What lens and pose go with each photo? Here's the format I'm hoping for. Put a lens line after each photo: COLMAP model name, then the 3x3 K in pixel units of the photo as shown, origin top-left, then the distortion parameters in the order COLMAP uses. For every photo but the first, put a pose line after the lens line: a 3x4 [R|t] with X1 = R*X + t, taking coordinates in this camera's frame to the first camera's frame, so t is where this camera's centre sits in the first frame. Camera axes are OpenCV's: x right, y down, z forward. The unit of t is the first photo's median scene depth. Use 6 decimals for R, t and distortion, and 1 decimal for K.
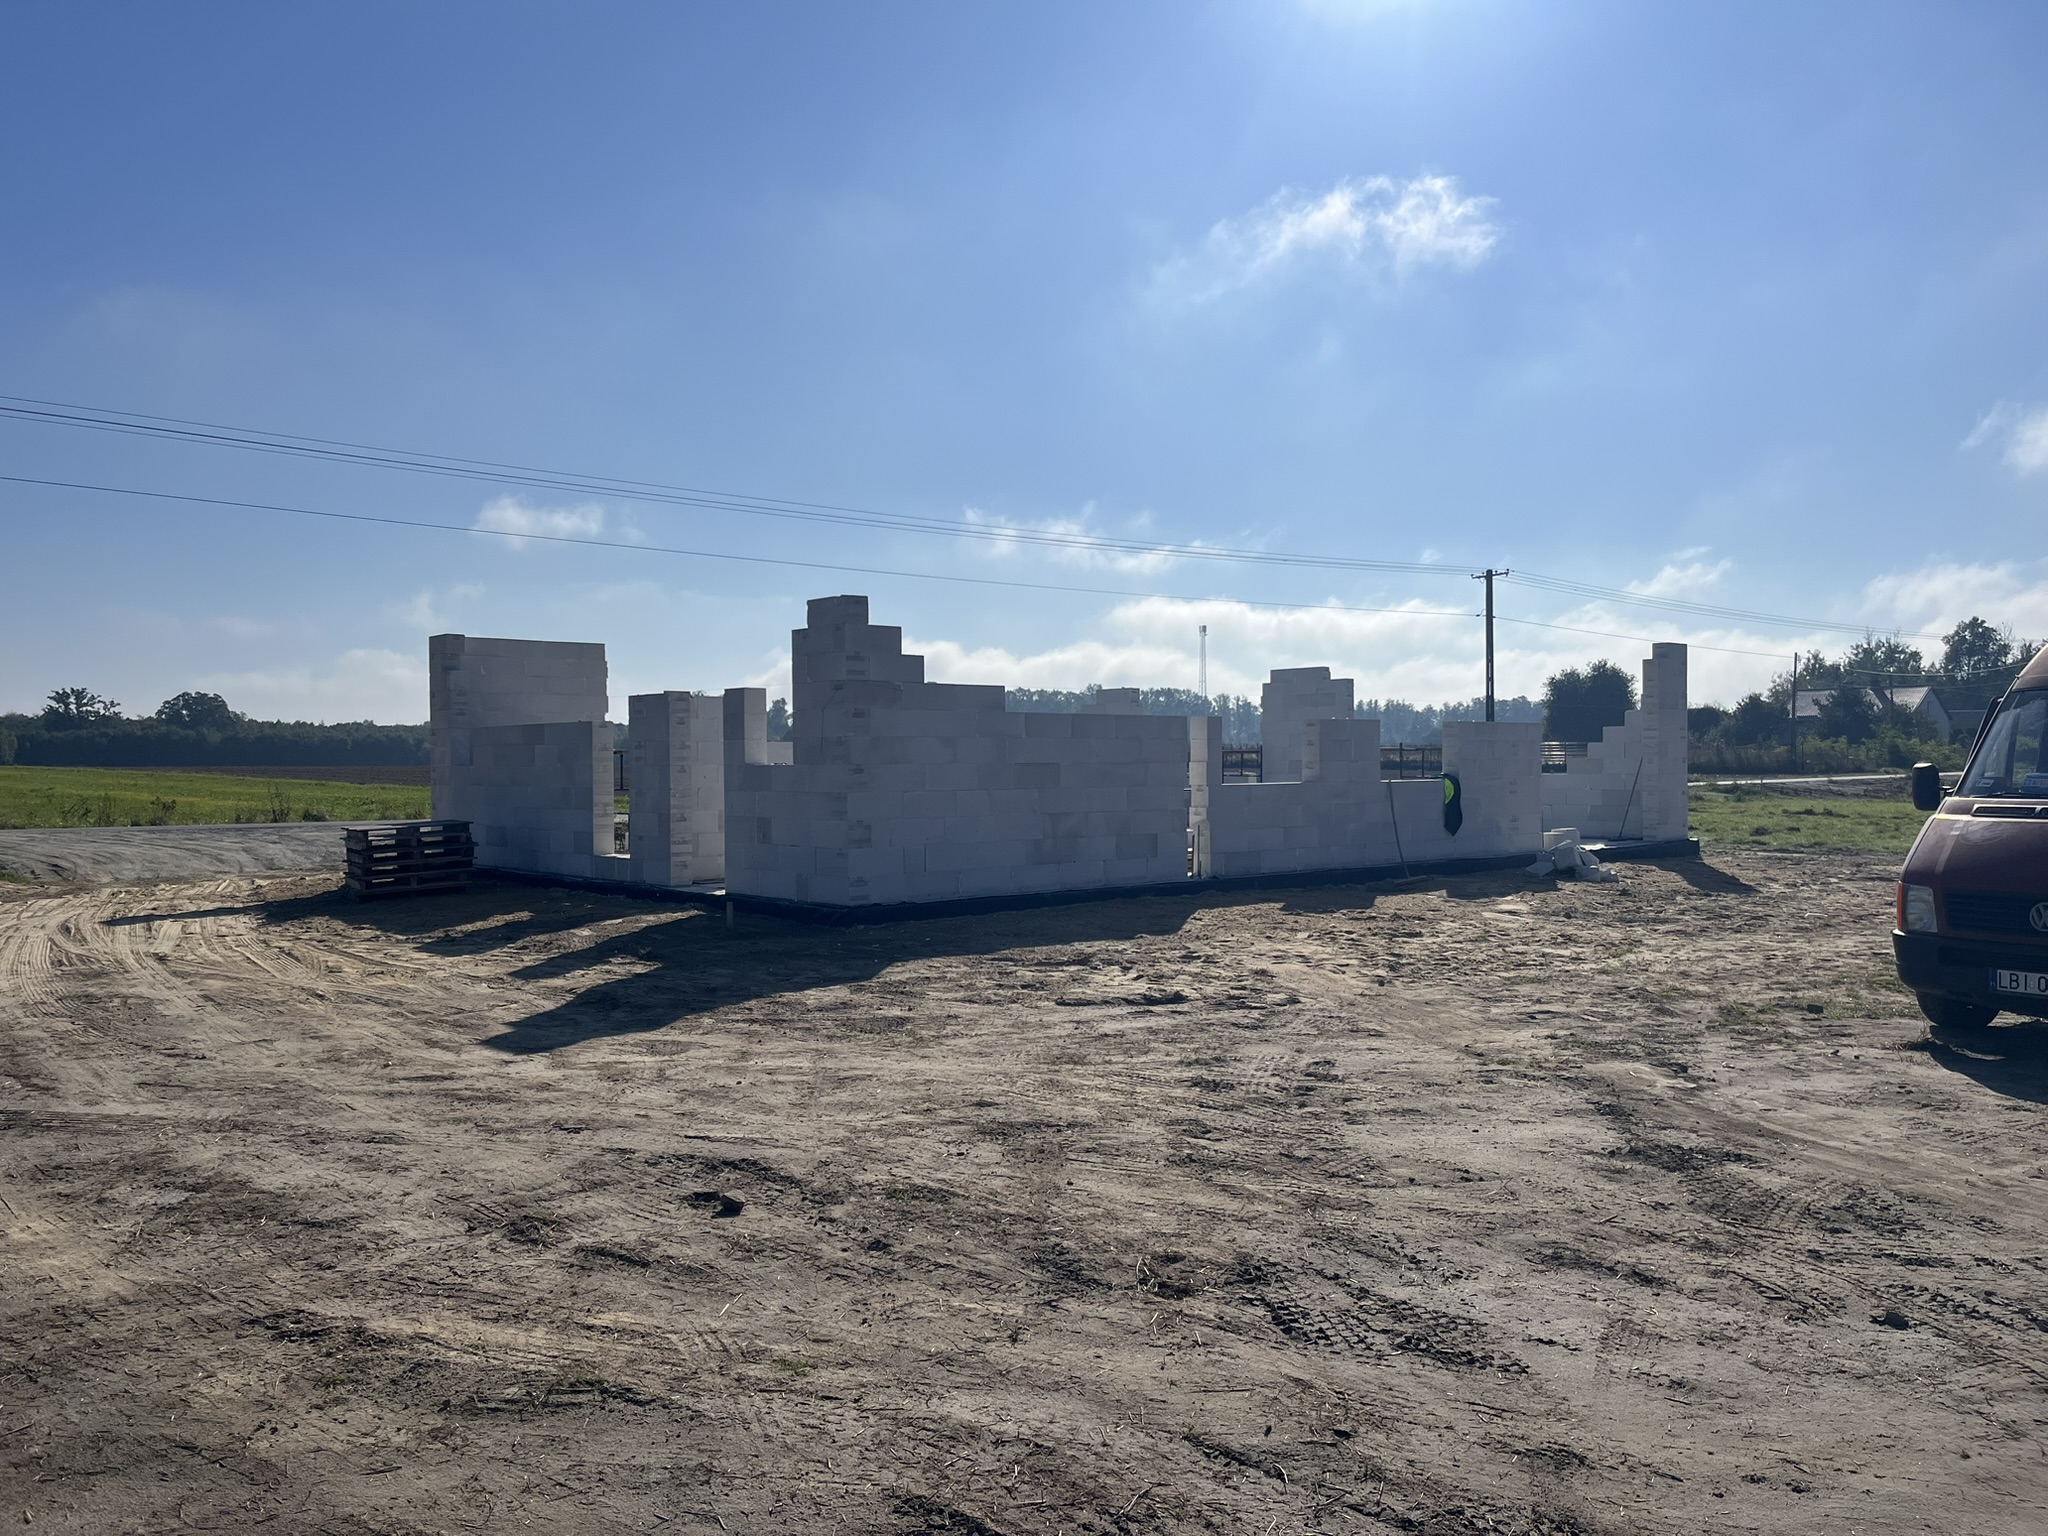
lens RADIAL K [[1508.6, 0, 1017.8], [0, 1508.6, 773.9], [0, 0, 1]] dist [0.084605, -0.111660]
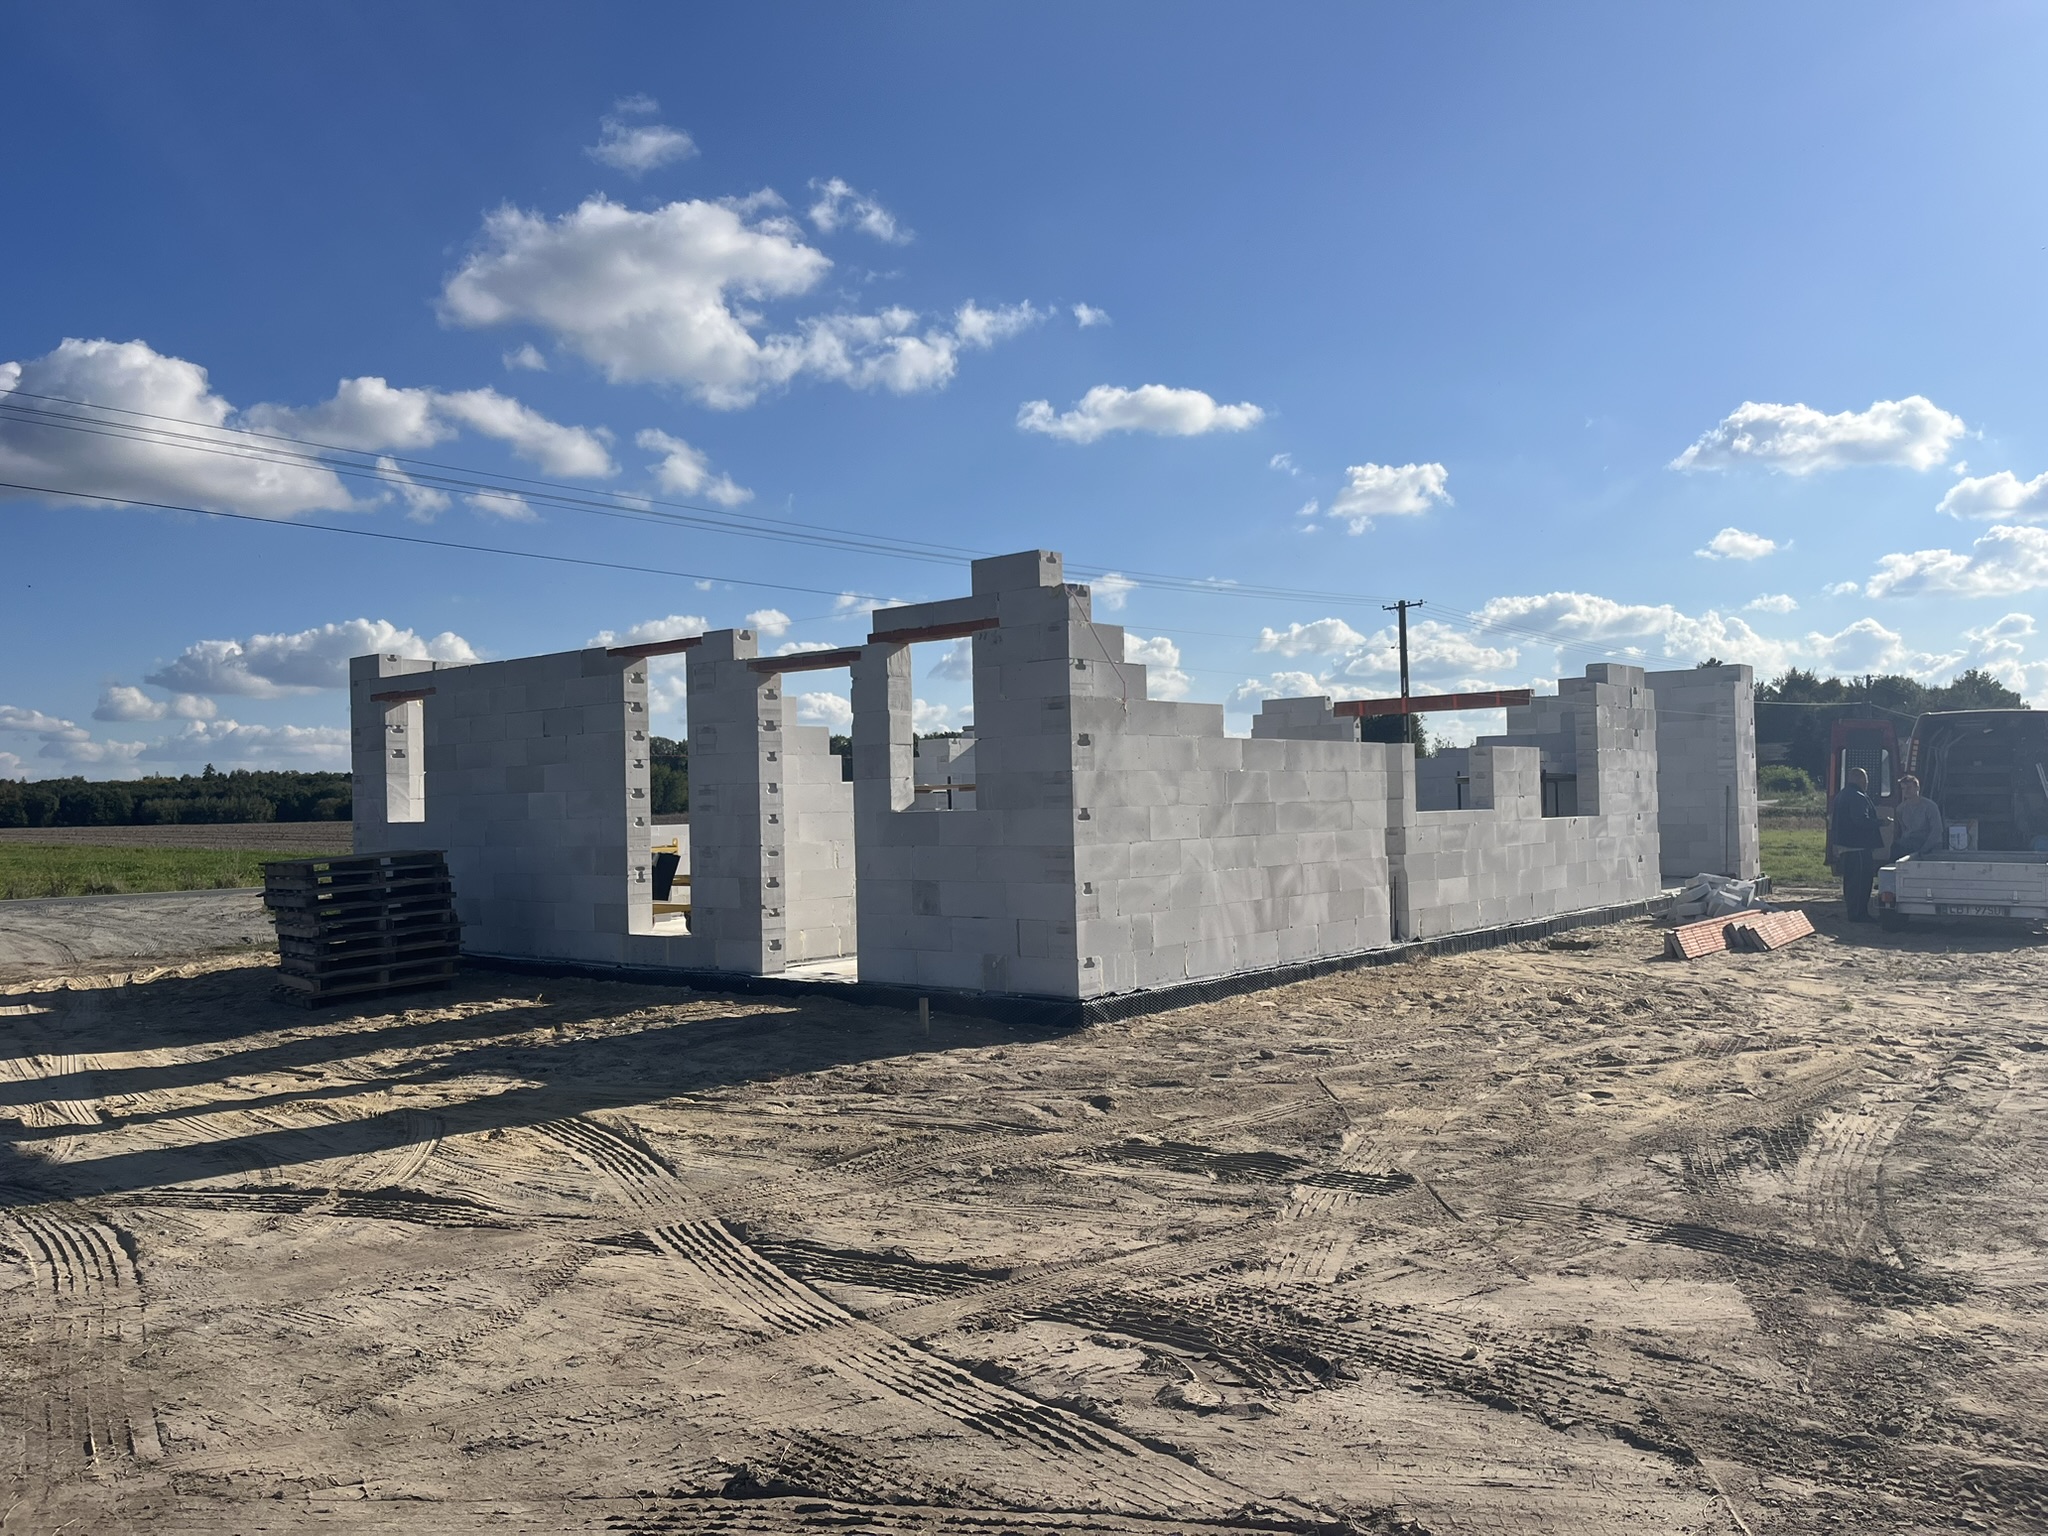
lens RADIAL K [[1508.6, 0, 1017.8], [0, 1508.6, 773.9], [0, 0, 1]] dist [0.084605, -0.111660]
pose [[0.988982, -0.013859, 0.147385, -0.196972], [0.018246, 0.999428, -0.028457, -0.001843], [-0.146907, 0.030833, 0.988670, 0.210397]]
